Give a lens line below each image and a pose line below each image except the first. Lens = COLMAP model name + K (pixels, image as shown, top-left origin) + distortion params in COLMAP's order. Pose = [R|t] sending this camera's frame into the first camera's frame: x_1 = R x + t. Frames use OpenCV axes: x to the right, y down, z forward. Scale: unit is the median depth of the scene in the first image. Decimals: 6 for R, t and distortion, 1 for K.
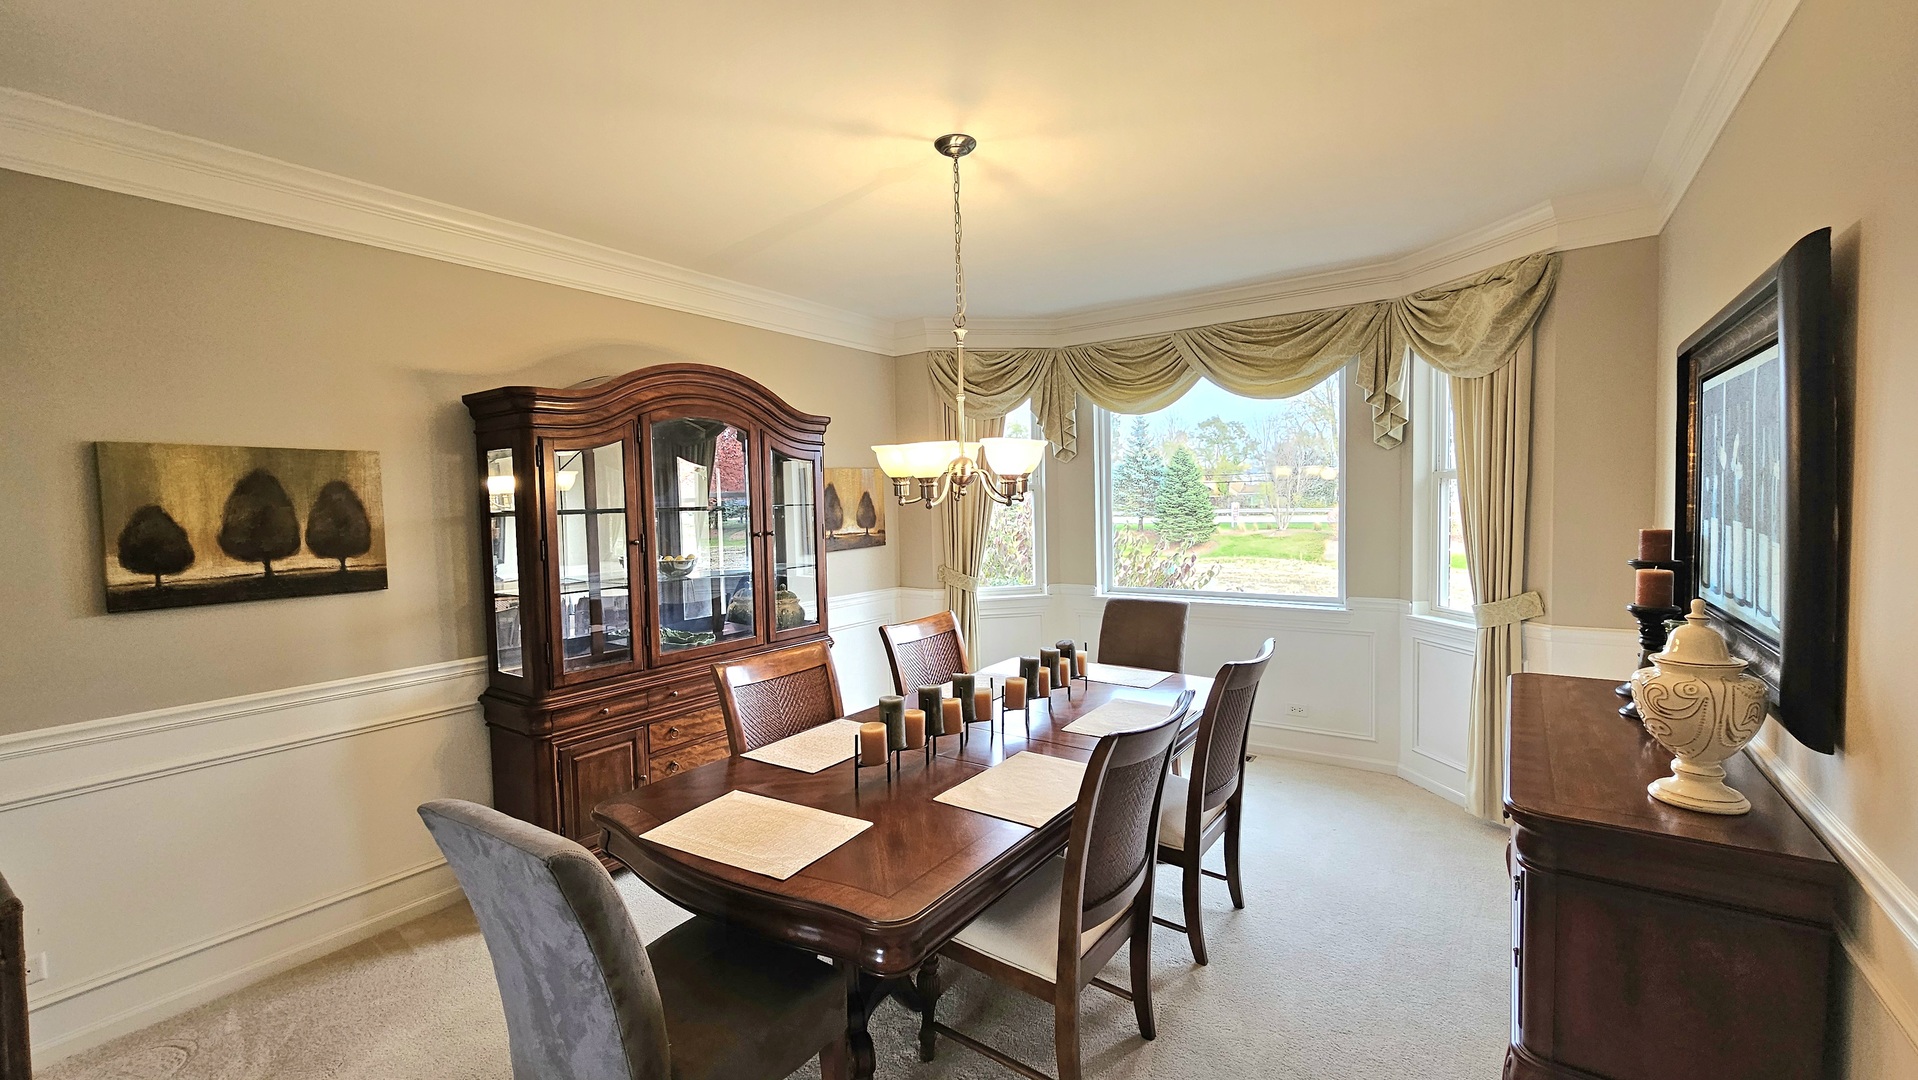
lens RADIAL K [[783.4, 0, 953.9], [0, 783.4, 539.0], [0, 0, 1]] dist [-0.003384, 0.001115]
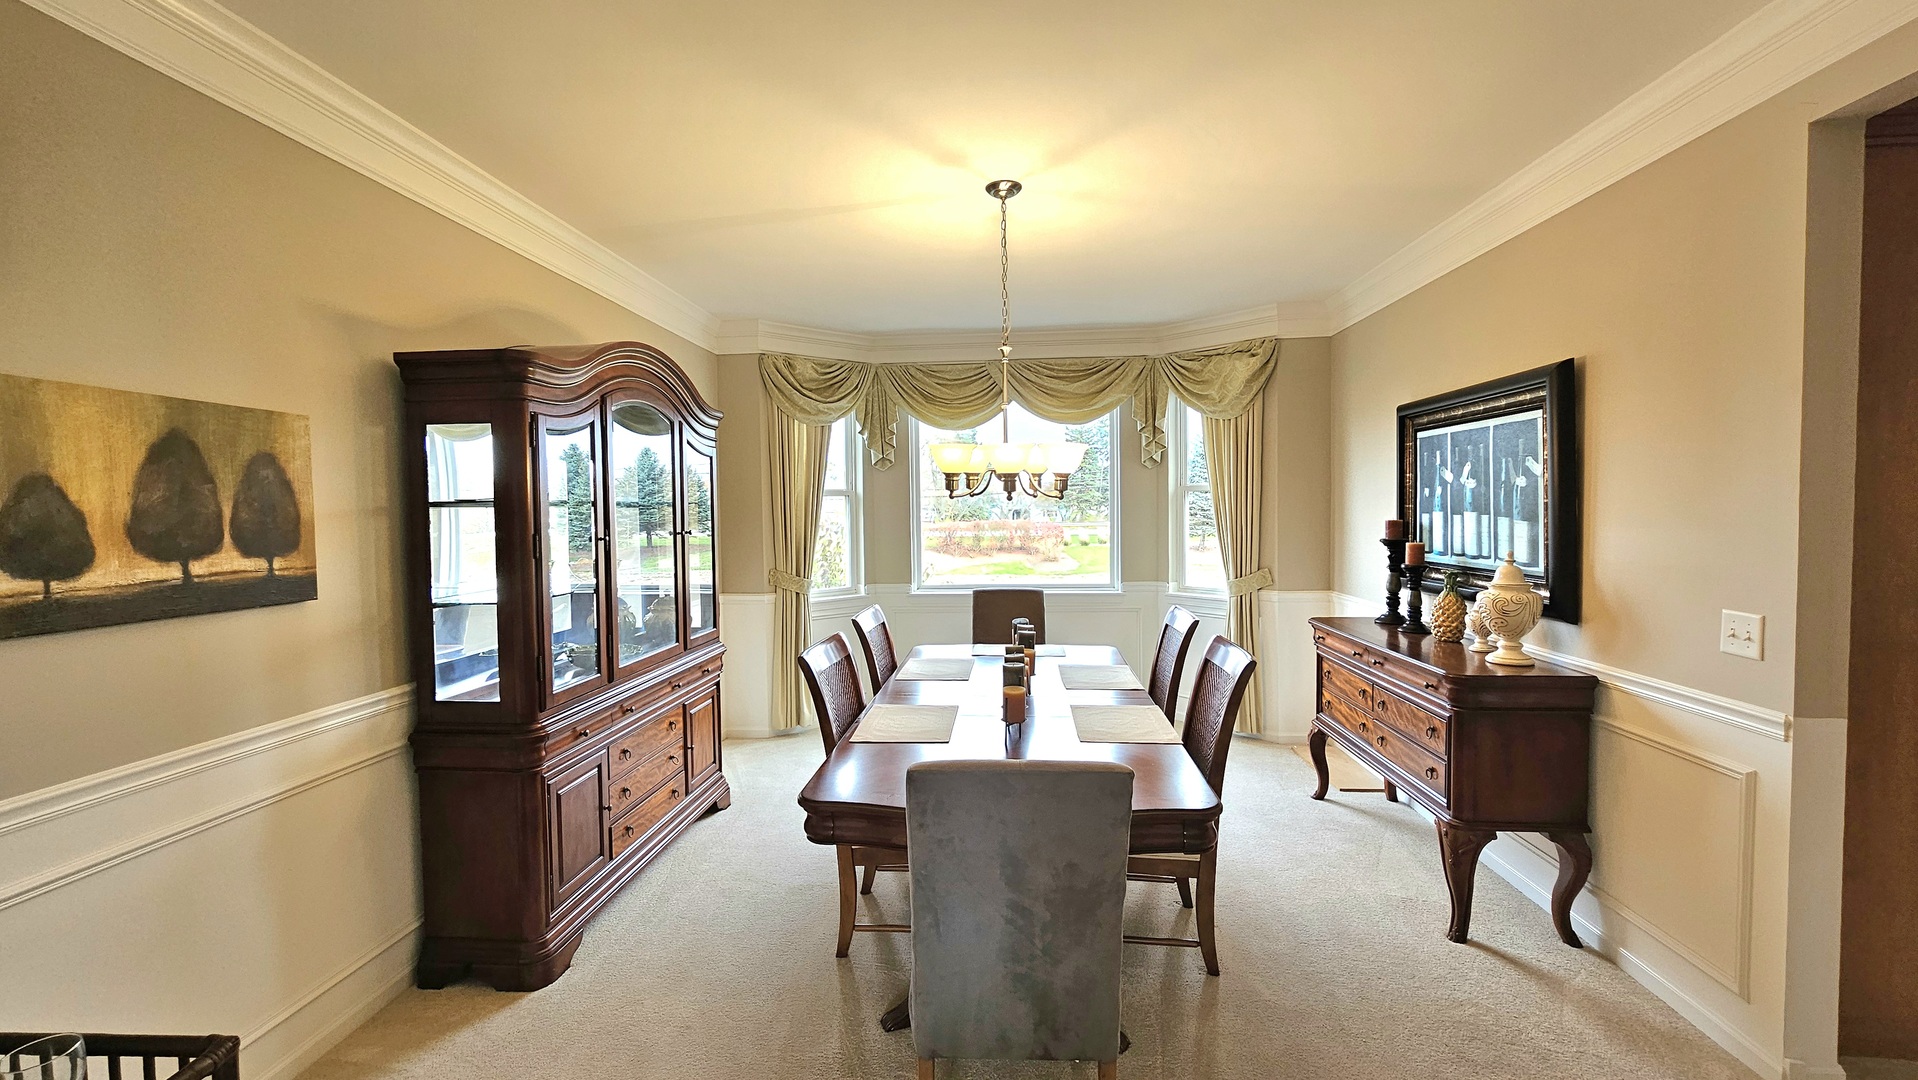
lens RADIAL K [[783.4, 0, 951.3], [0, 783.4, 536.1], [0, 0, 1]] dist [-0.003384, 0.001115]
pose [[0.861688, -0.006109, 0.507402, -0.585712], [0.019287, 0.999599, -0.020718, 0.030499], [-0.507072, 0.027638, 0.861461, 0.047173]]
